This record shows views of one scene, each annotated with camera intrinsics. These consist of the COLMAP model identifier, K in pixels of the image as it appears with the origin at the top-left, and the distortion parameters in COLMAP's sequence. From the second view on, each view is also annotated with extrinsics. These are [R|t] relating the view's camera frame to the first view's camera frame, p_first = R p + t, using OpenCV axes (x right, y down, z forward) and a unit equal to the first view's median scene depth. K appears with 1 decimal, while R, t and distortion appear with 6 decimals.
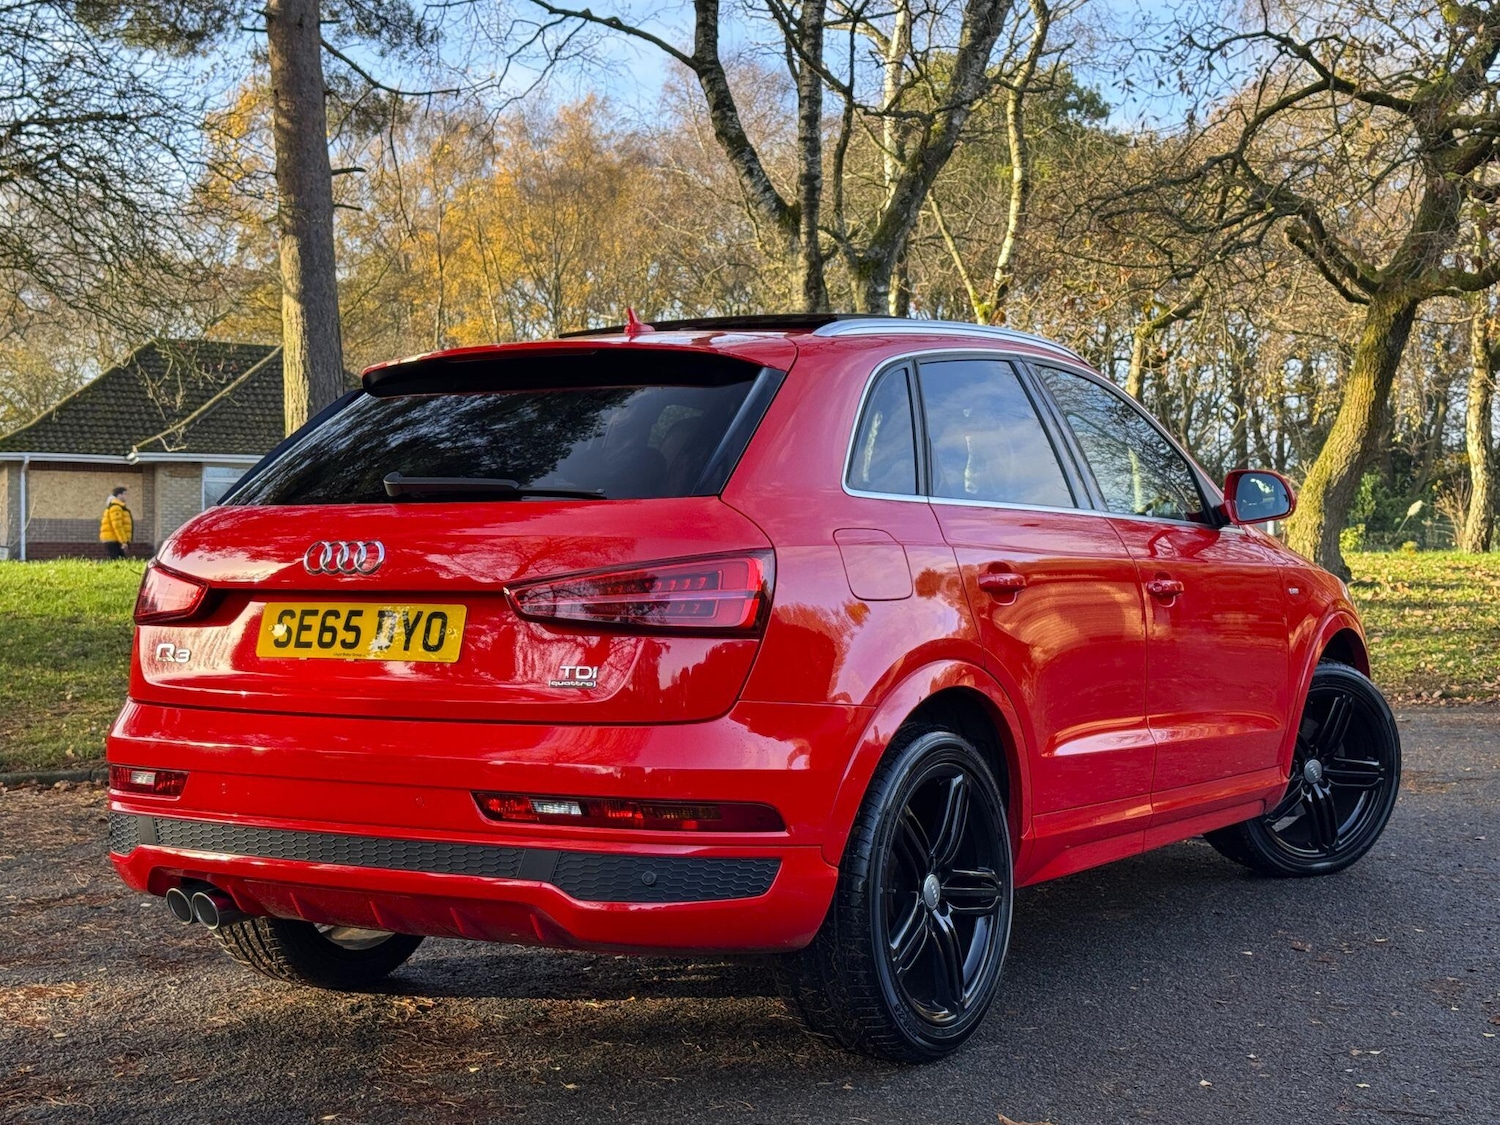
lens RADIAL K [[2081.7, 0, 753.4], [0, 2081.7, 570.8], [0, 0, 1]] dist [0.173372, -0.340367]
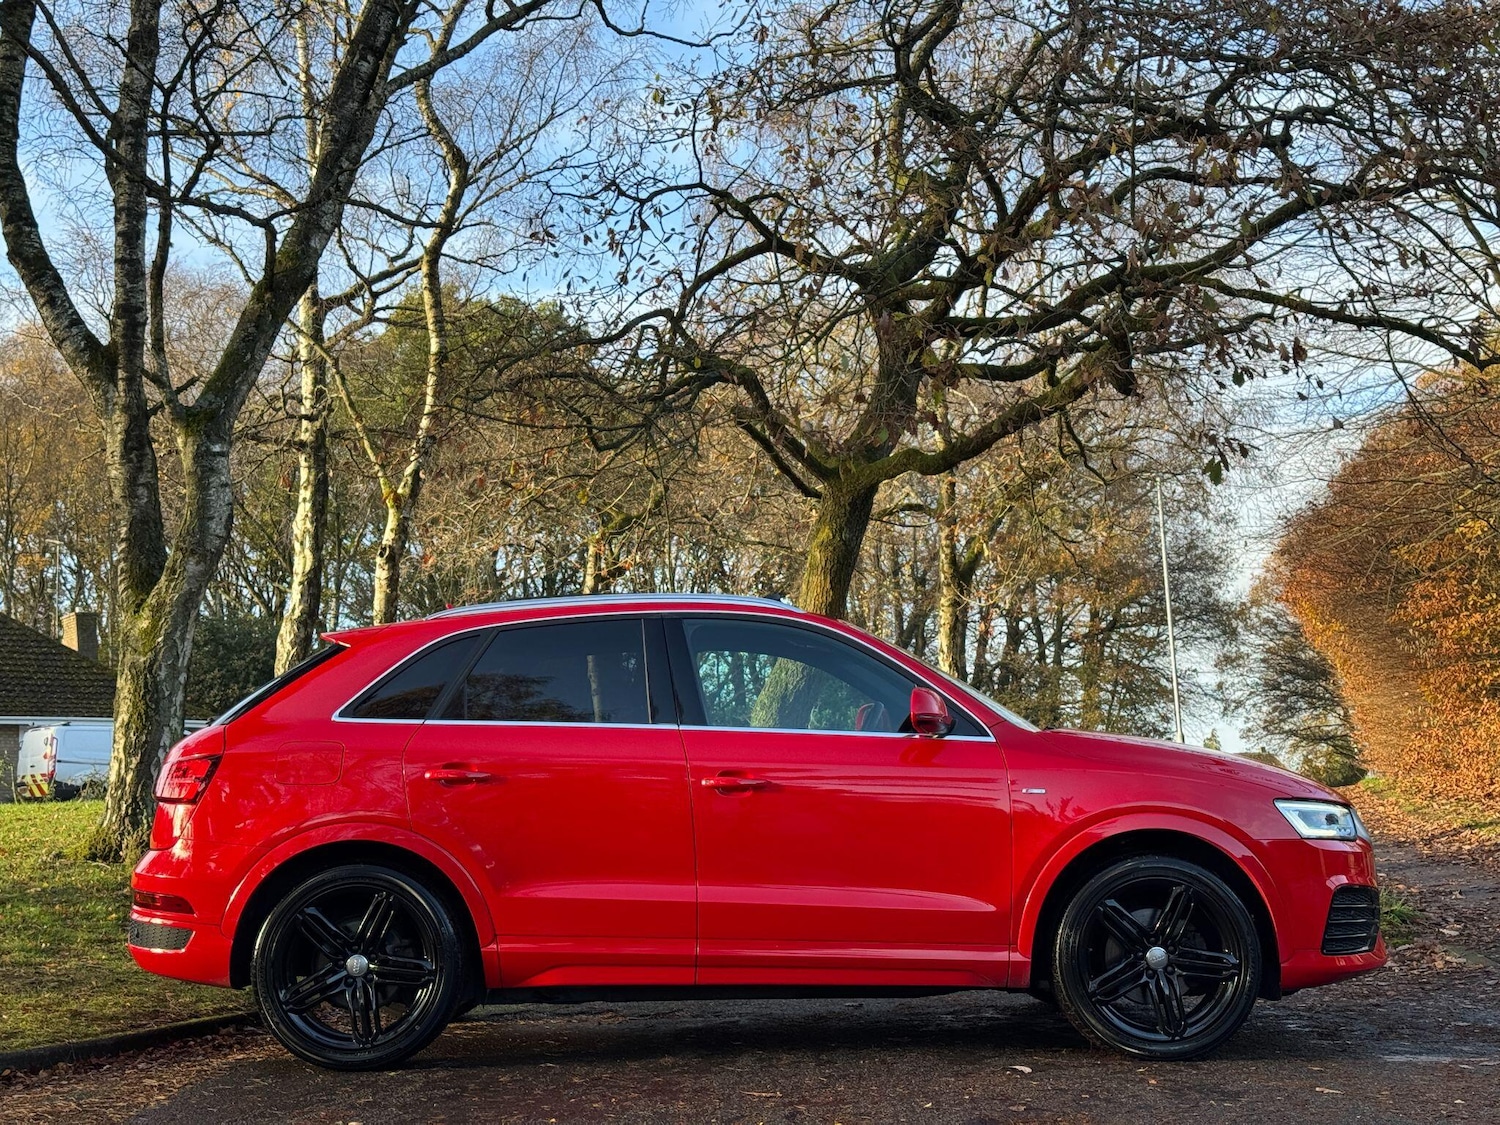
lens RADIAL K [[2042.1, 0, 750.0], [0, 2042.1, 562.5], [0, 0, 1]] dist [0.174967, -0.376199]
pose [[0.973730, 0.007610, 0.227578, 0.076315], [0.019803, 0.992824, -0.117930, 0.001413], [-0.226843, 0.119339, 0.966592, 0.210587]]
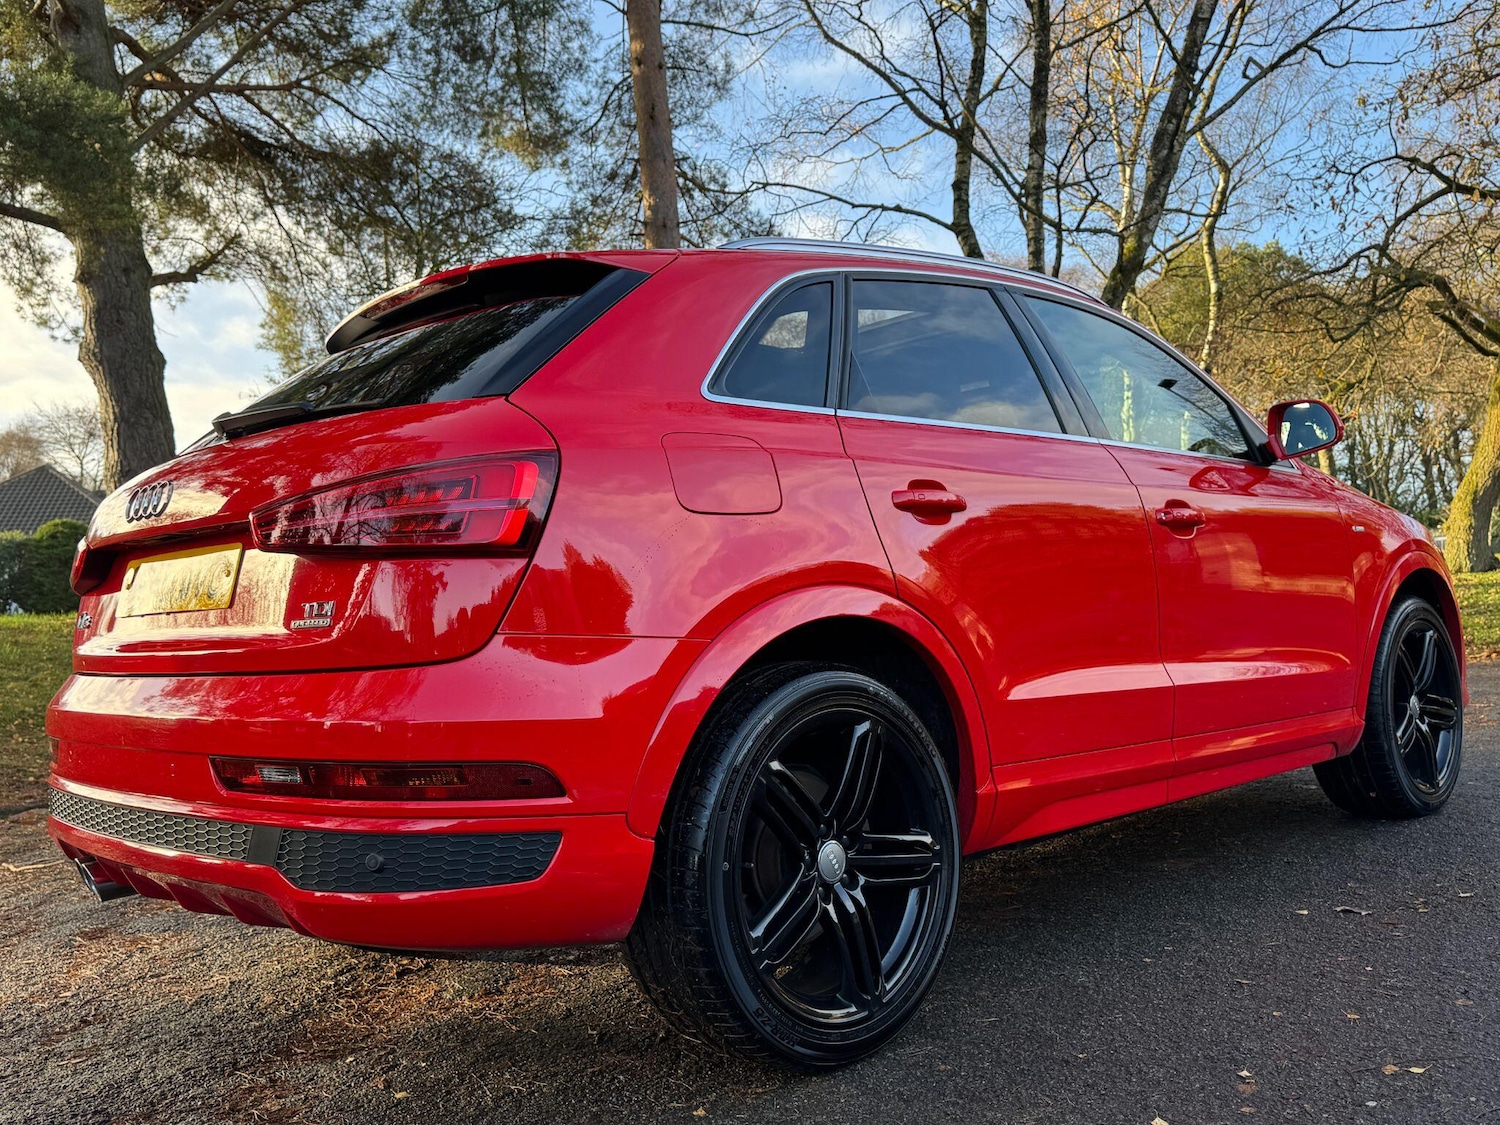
lens RADIAL K [[1313.5, 0, 775.7], [0, 1313.5, 544.0], [0, 0, 1]] dist [0.090803, -0.111444]
pose [[0.970939, -0.057934, -0.232209, 0.050388], [0.046665, 0.997464, -0.053736, 0.013825], [0.234733, 0.041338, 0.971180, 0.122785]]
